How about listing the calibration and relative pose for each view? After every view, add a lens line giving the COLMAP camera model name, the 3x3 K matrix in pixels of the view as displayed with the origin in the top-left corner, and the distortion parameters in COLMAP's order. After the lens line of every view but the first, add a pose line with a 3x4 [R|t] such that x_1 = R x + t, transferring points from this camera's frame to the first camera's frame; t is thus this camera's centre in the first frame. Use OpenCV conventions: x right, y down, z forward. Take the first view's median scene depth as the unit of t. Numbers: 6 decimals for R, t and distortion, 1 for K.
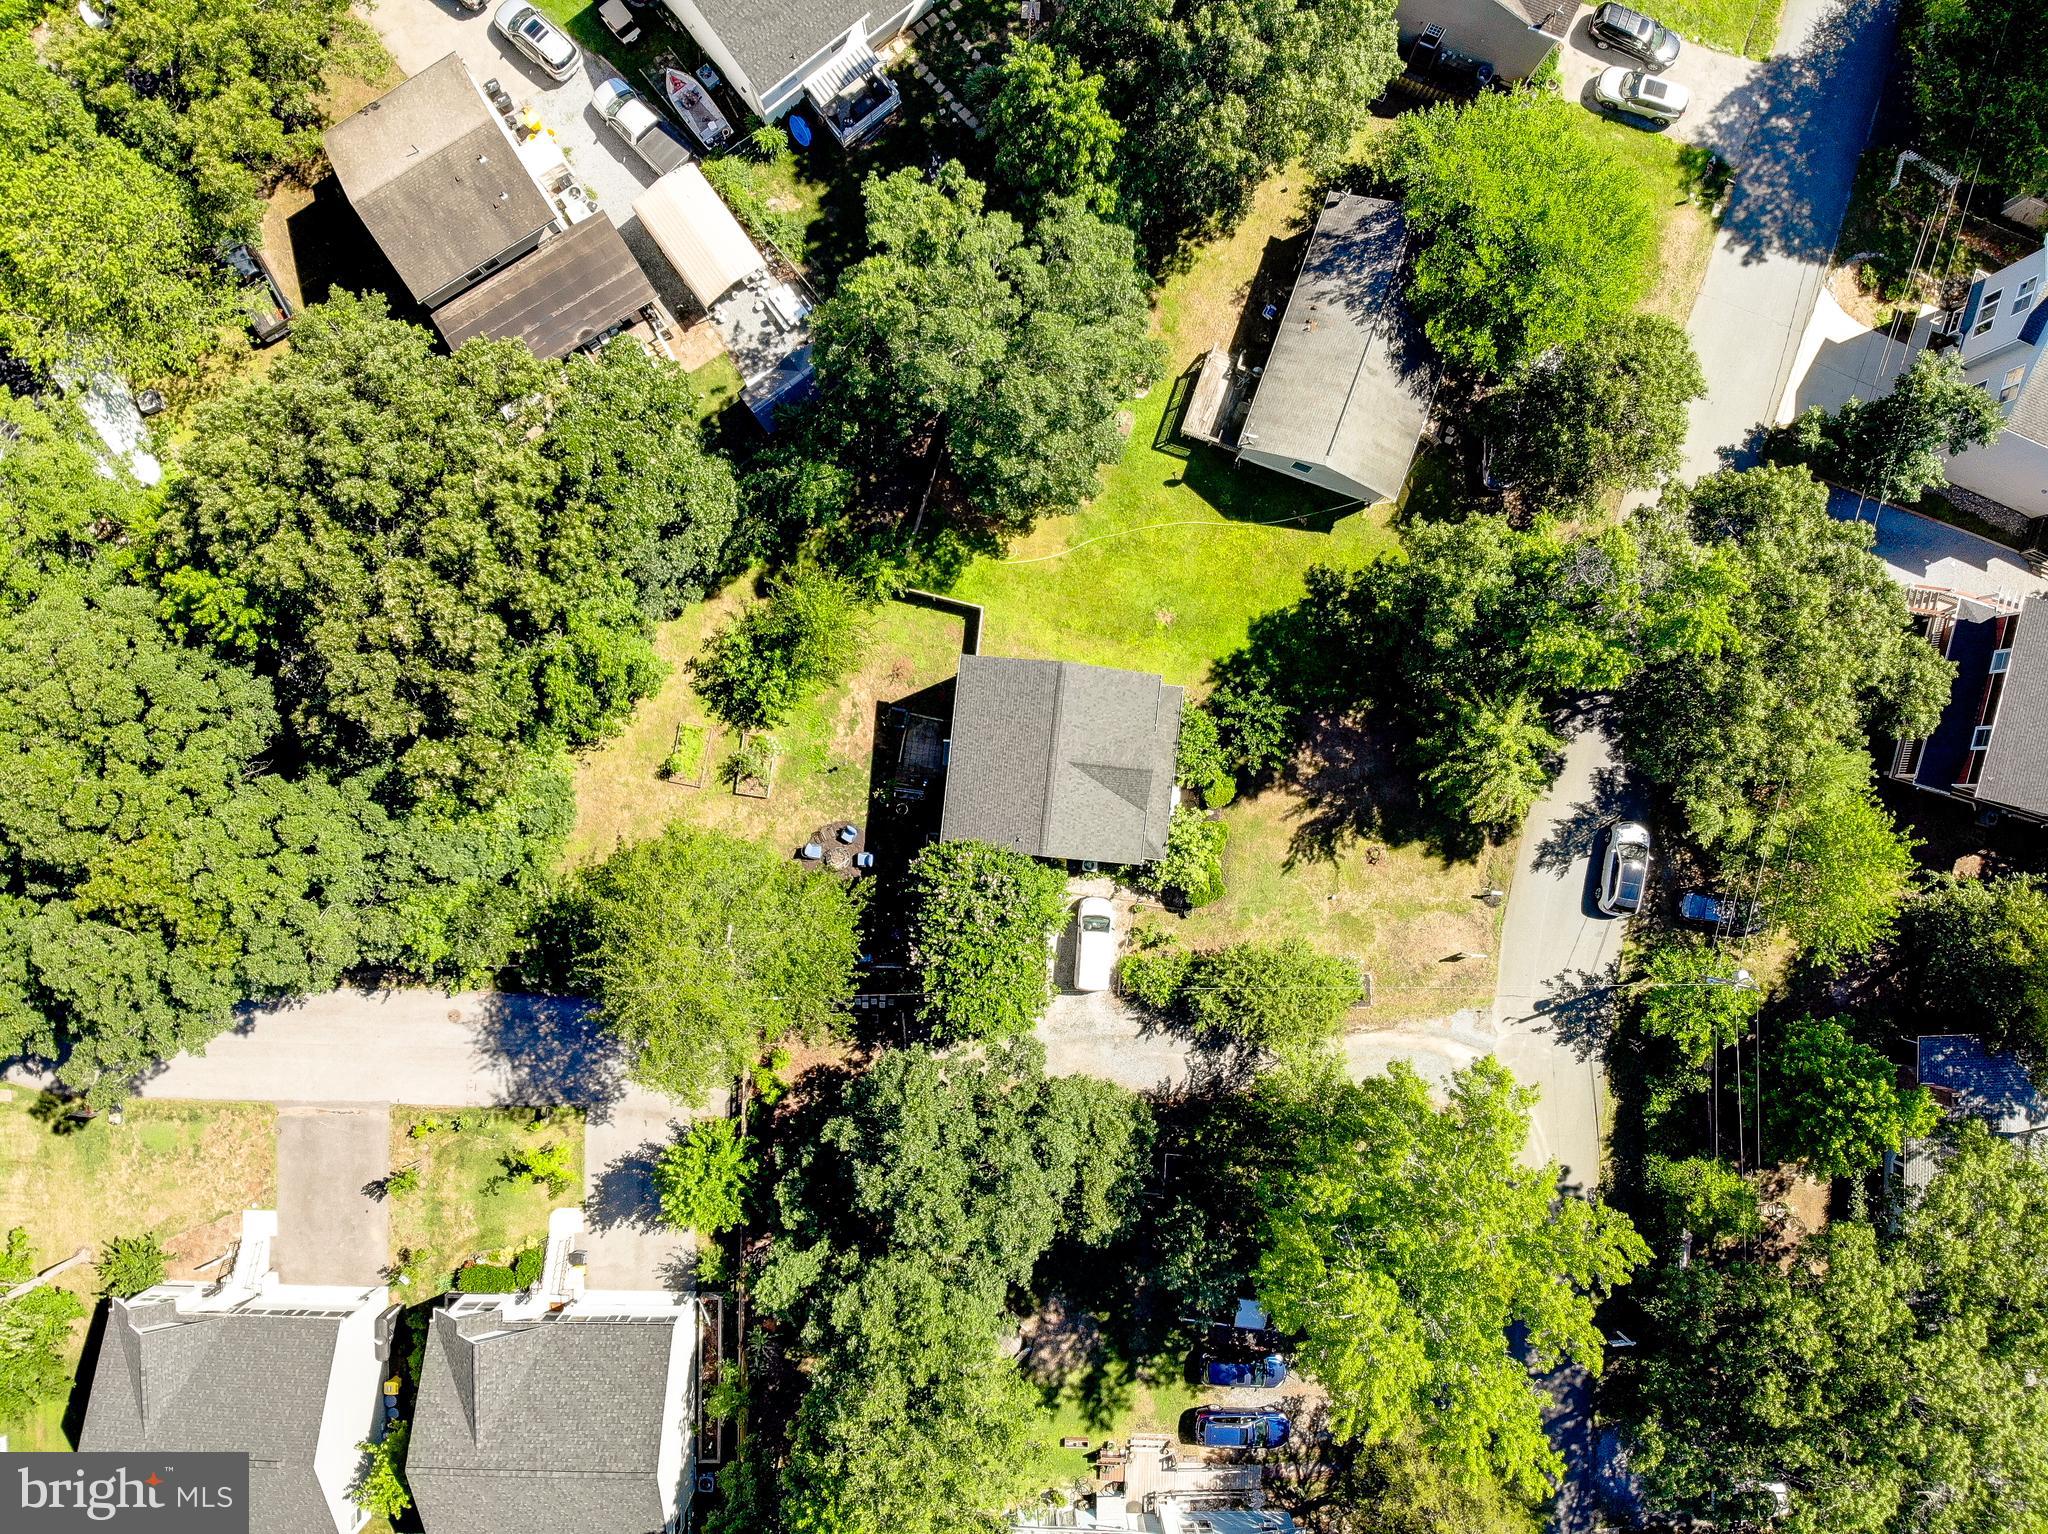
lens RADIAL K [[1430.6, 0, 1017.5], [0, 1430.6, 795.9], [0, 0, 1]] dist [-0.034545, -0.110279]
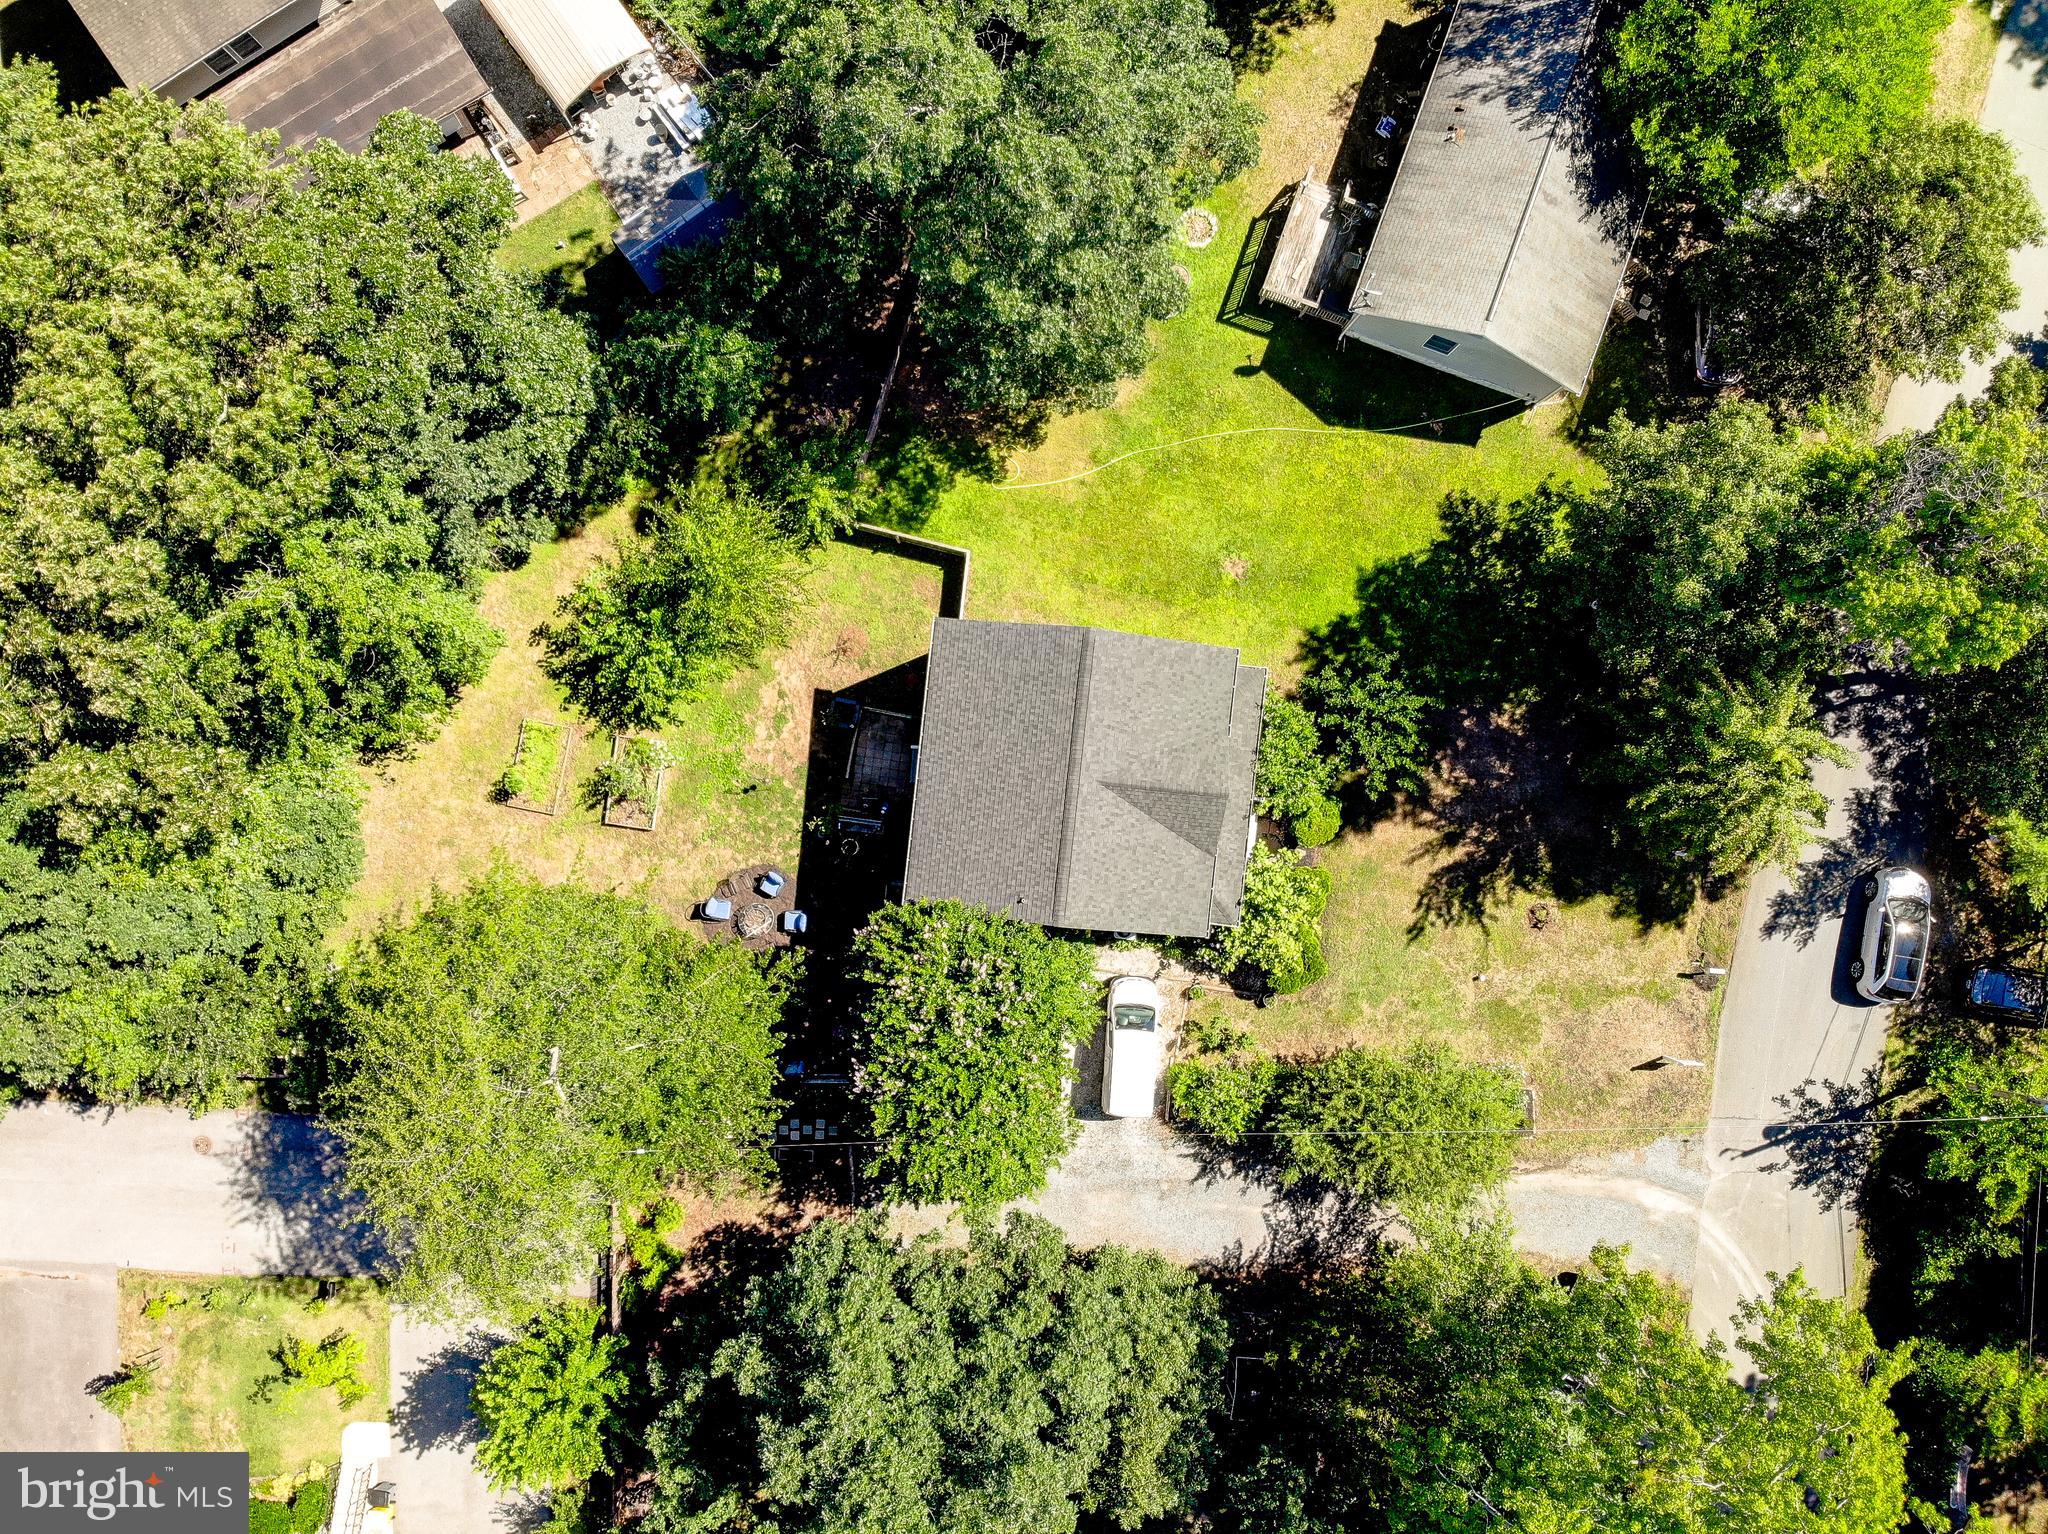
lens RADIAL K [[1430.6, 0, 1017.5], [0, 1430.6, 795.9], [0, 0, 1]] dist [-0.034545, -0.110279]
pose [[0.999997, 0.002197, 0.000668, -0.001307], [-0.002197, 0.999998, -0.000138, -0.015738], [-0.000668, 0.000136, 1.000000, 0.328588]]
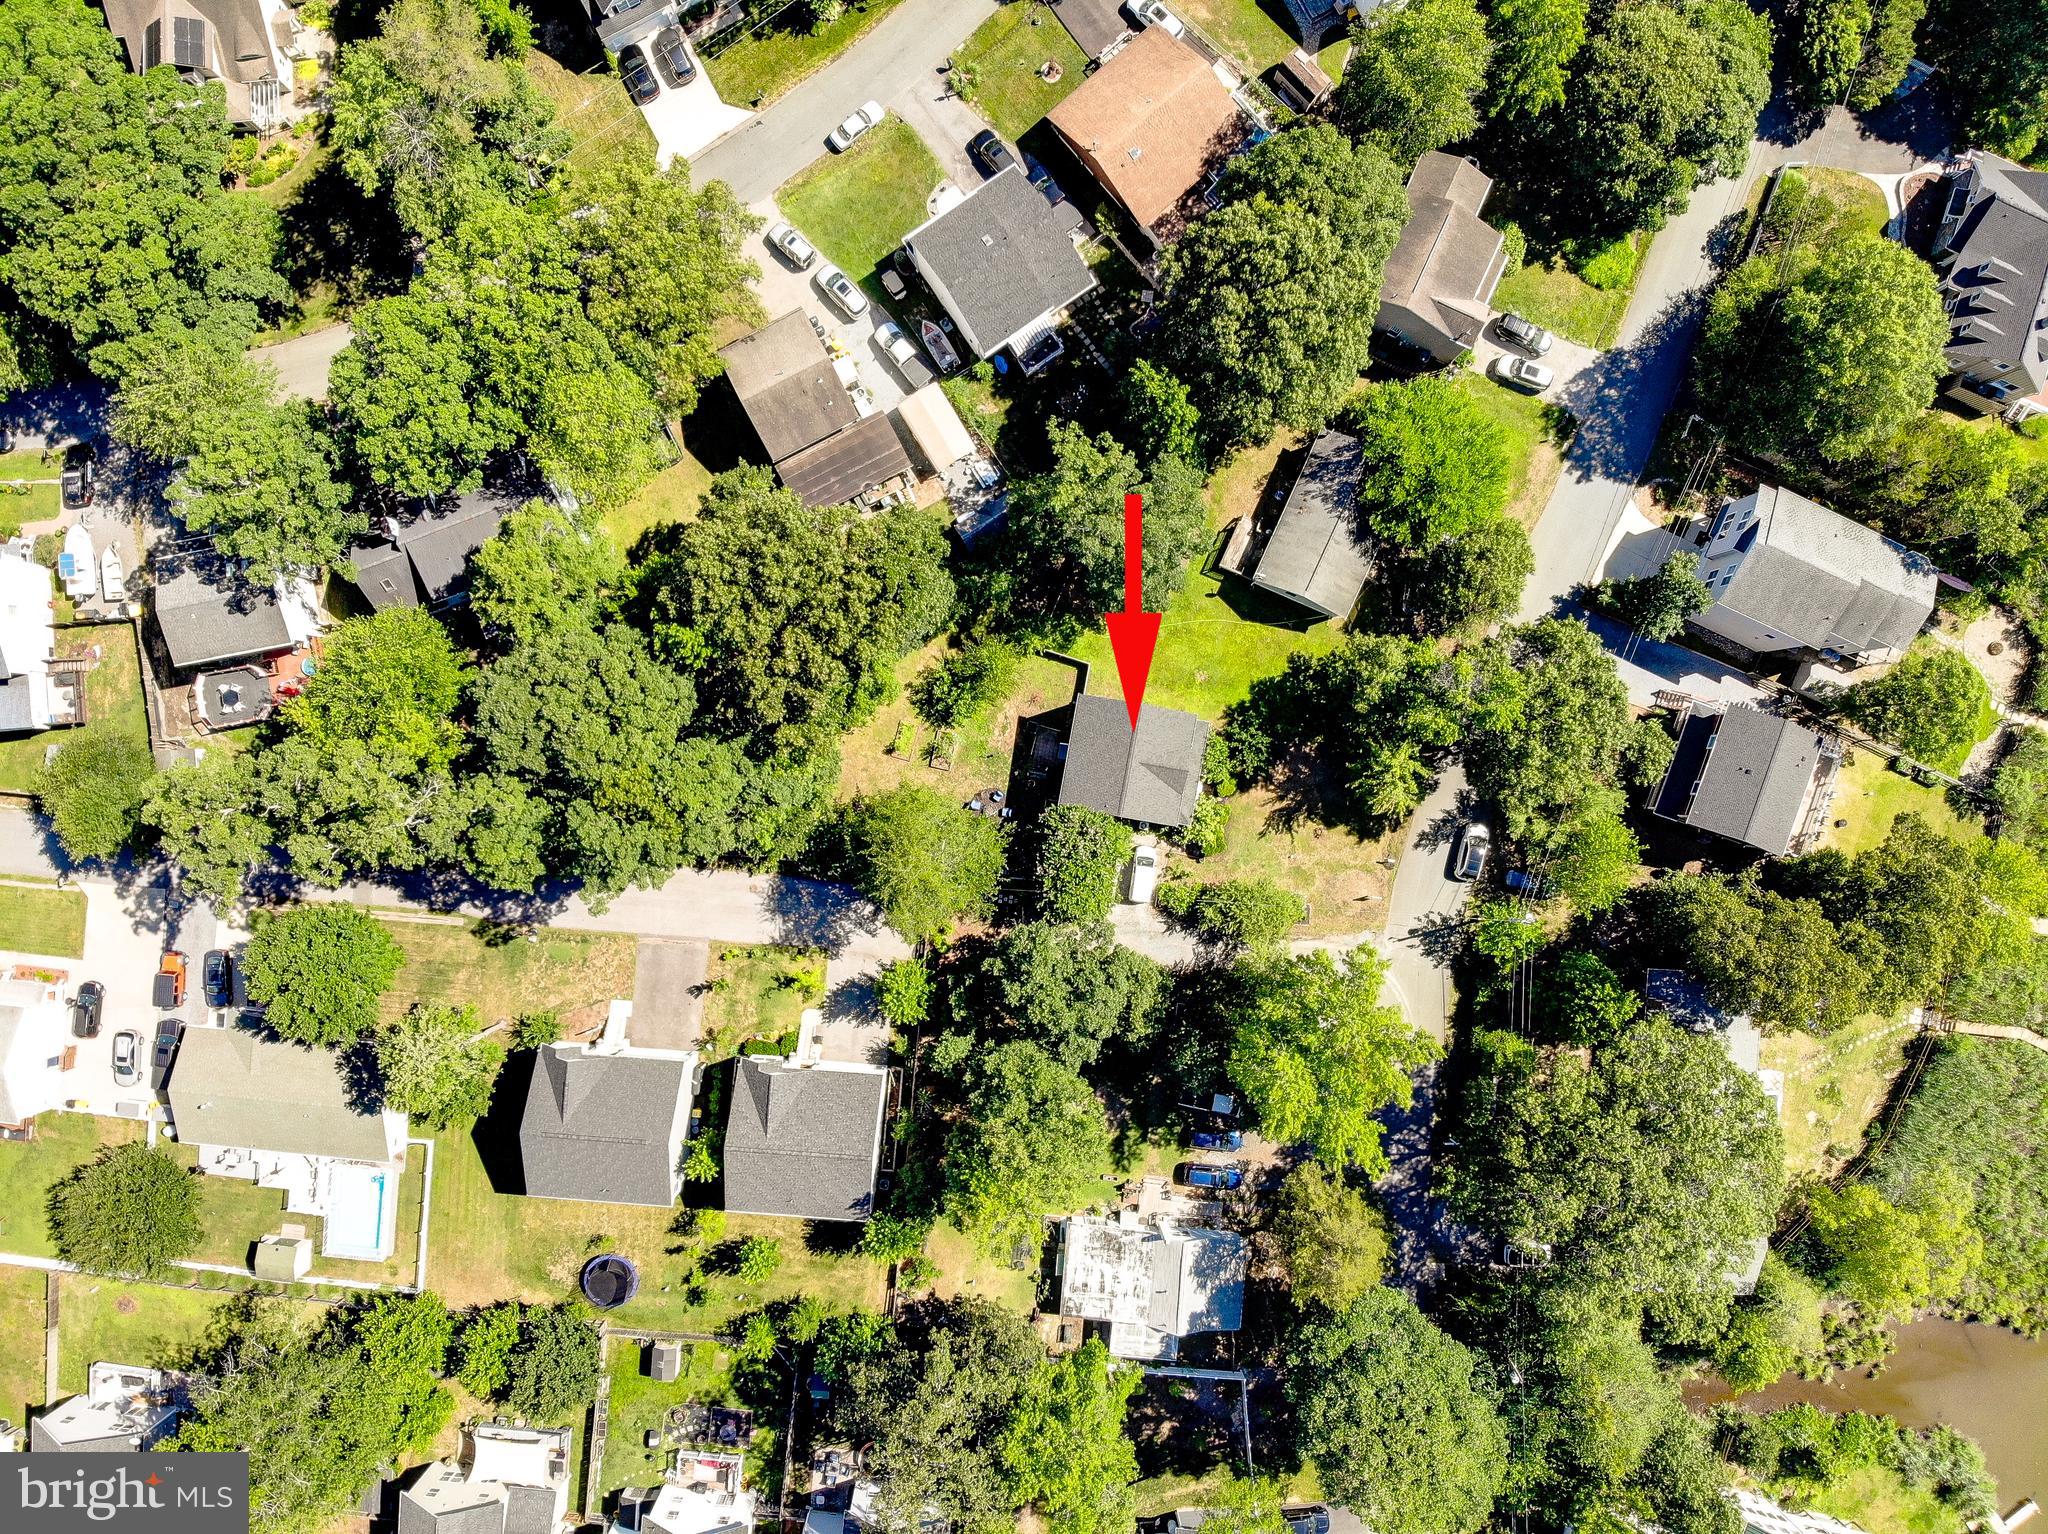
lens RADIAL K [[1430.6, 0, 1017.5], [0, 1430.6, 795.9], [0, 0, 1]] dist [-0.034545, -0.110279]
pose [[0.997343, 0.072785, -0.003054, -0.093287], [-0.072743, 0.997279, 0.011998, 0.005653], [0.003919, -0.011744, 0.999923, -0.656268]]
